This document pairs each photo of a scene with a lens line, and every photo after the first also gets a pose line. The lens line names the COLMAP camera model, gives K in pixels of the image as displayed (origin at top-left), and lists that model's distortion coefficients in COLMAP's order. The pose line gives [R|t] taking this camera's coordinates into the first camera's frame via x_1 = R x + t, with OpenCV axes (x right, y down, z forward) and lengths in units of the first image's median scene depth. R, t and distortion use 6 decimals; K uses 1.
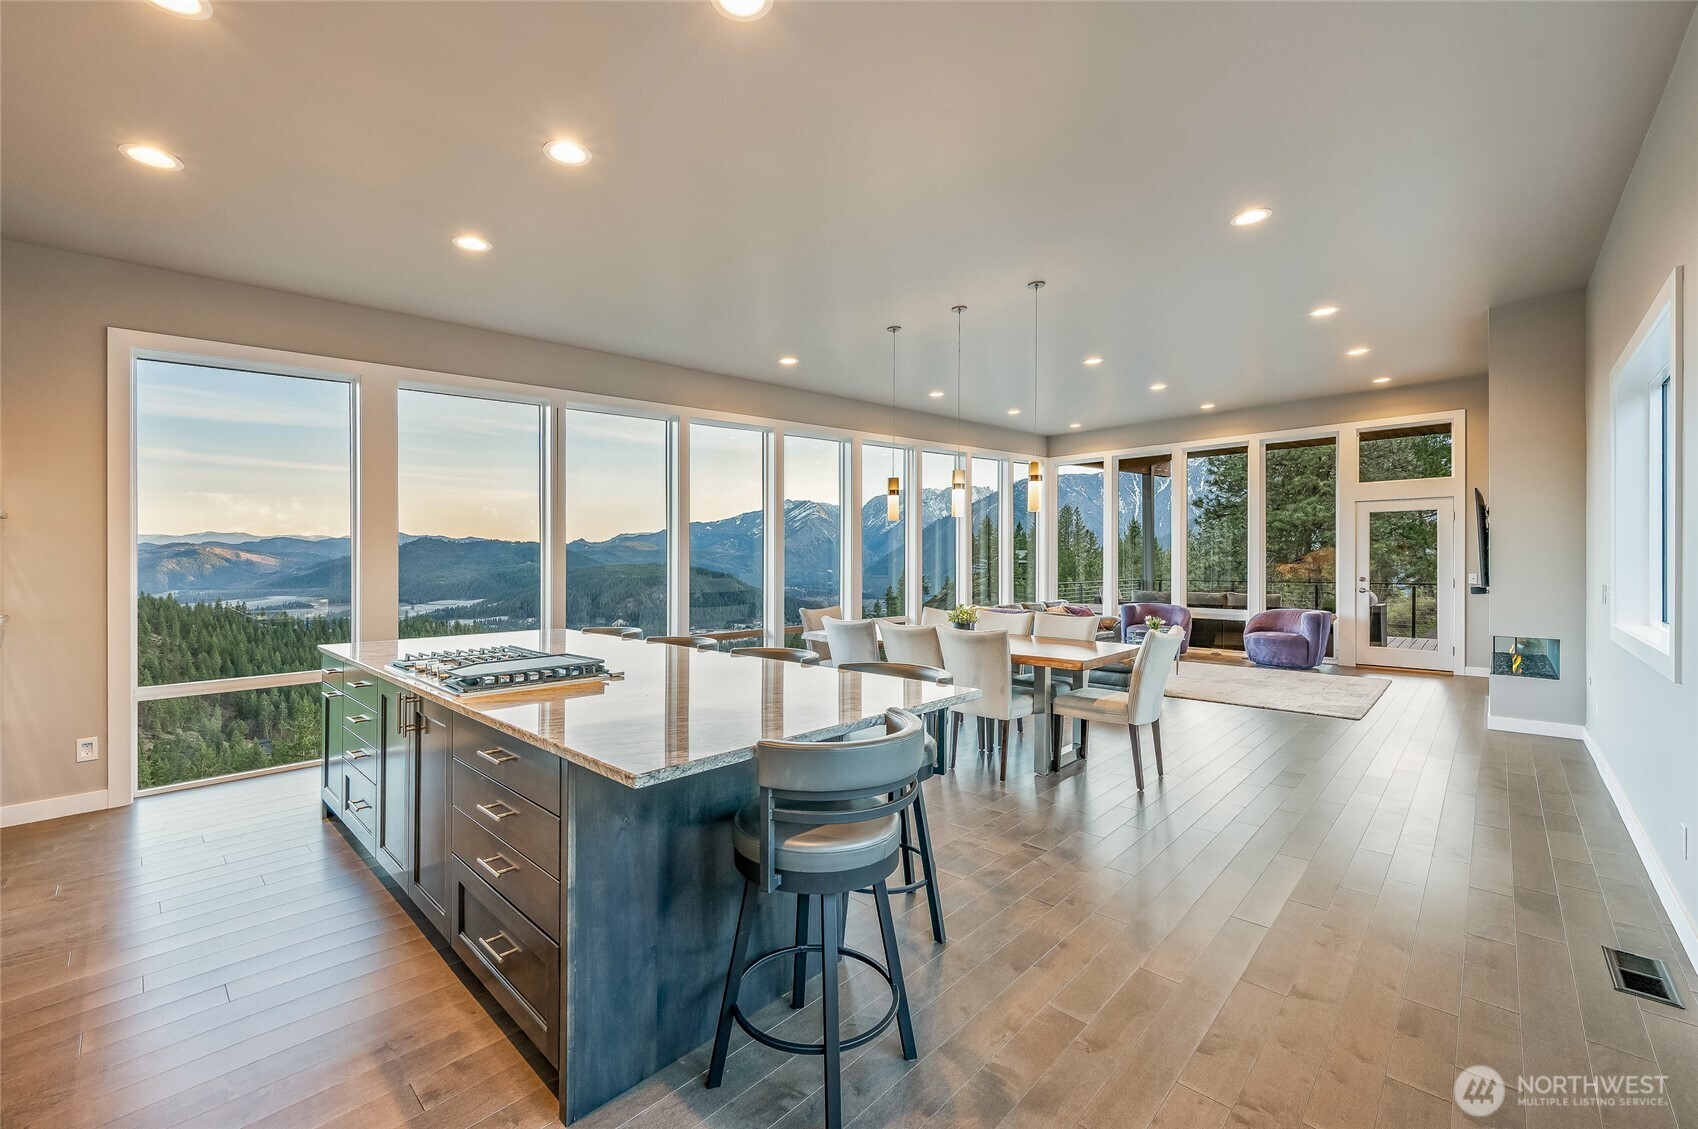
lens RADIAL K [[686.6, 0, 831.0], [0, 686.6, 559.4], [0, 0, 1]] dist [-0.000730, -0.000186]
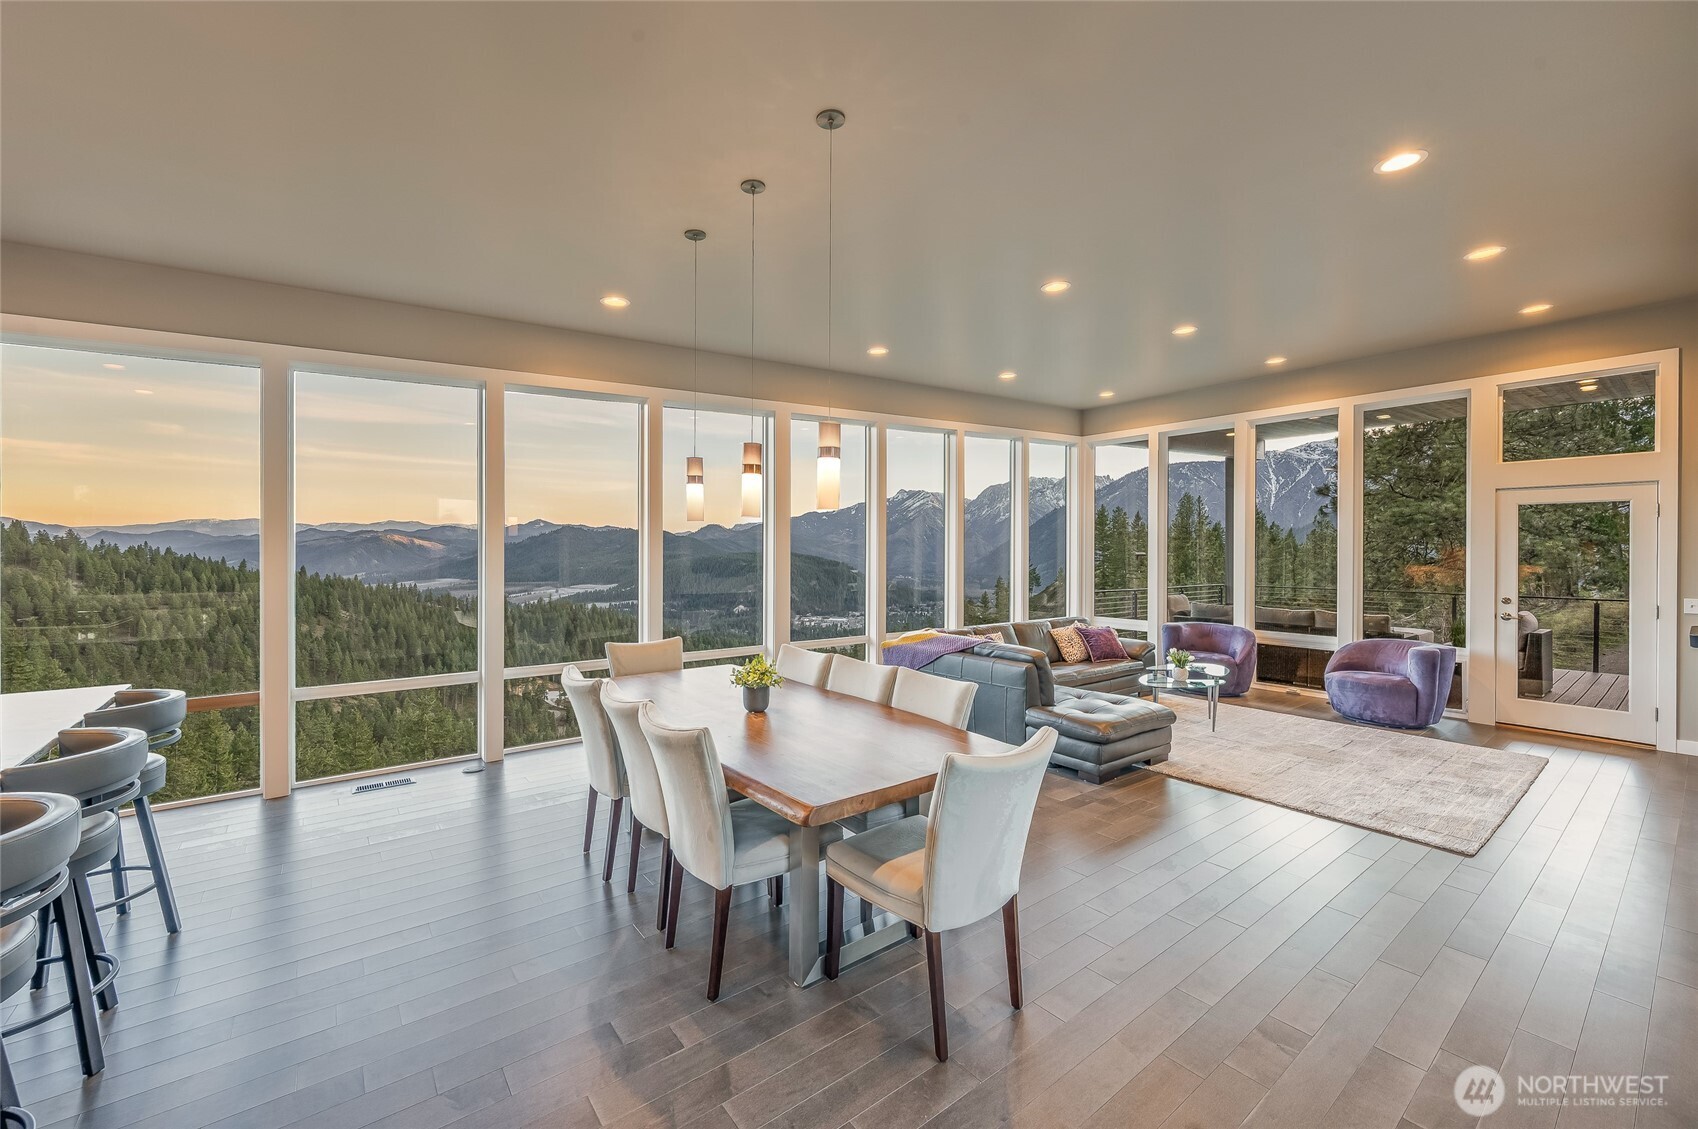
lens RADIAL K [[677.0, 0, 854.5], [0, 677.0, 548.0], [0, 0, 1]] dist [-0.001246, 0.000243]
pose [[0.990842, 0.006646, -0.134860, 0.185687], [-0.006773, 0.999977, -0.000479, -0.017410], [0.134854, 0.001388, 0.990865, 0.203256]]
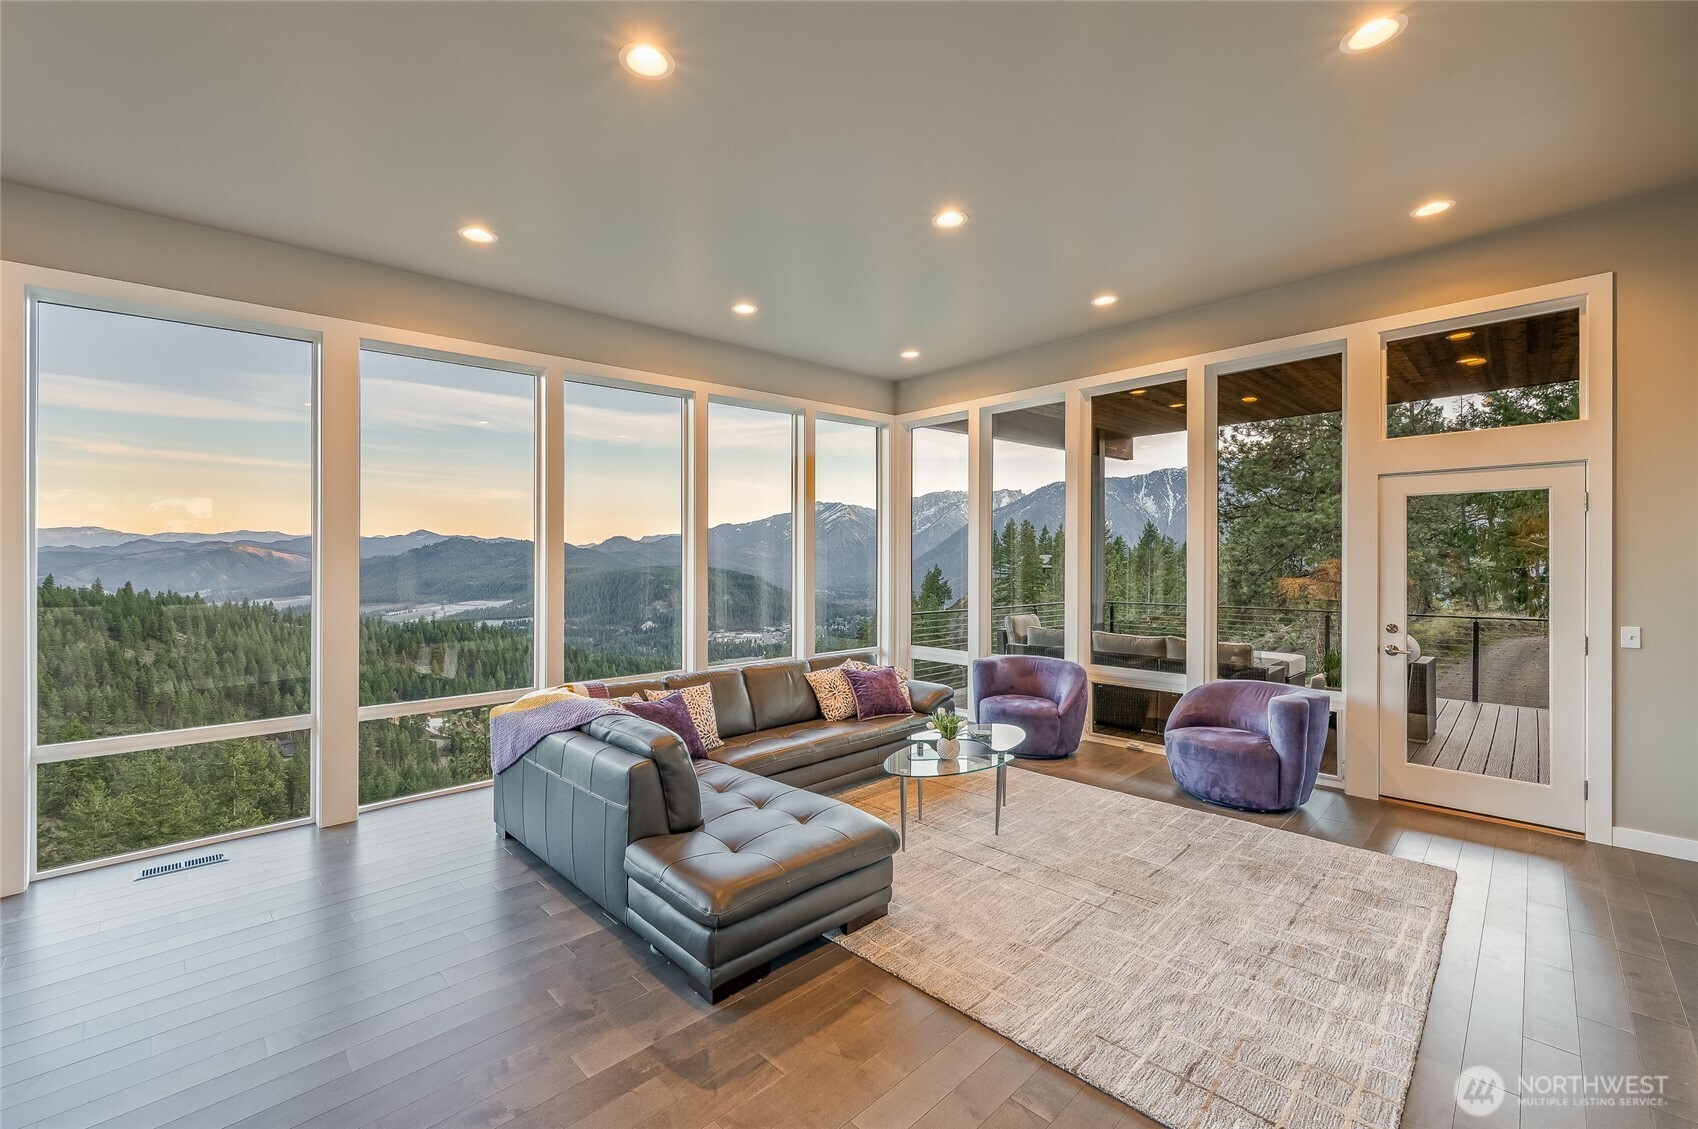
lens RADIAL K [[688.4, 0, 861.5], [0, 688.4, 558.6], [0, 0, 1]] dist [-0.000746, -0.000307]
pose [[0.999968, 0.006374, -0.004804, 0.337490], [-0.006399, 0.999966, -0.005183, -0.015454], [0.004771, 0.005214, 0.999975, 0.429781]]
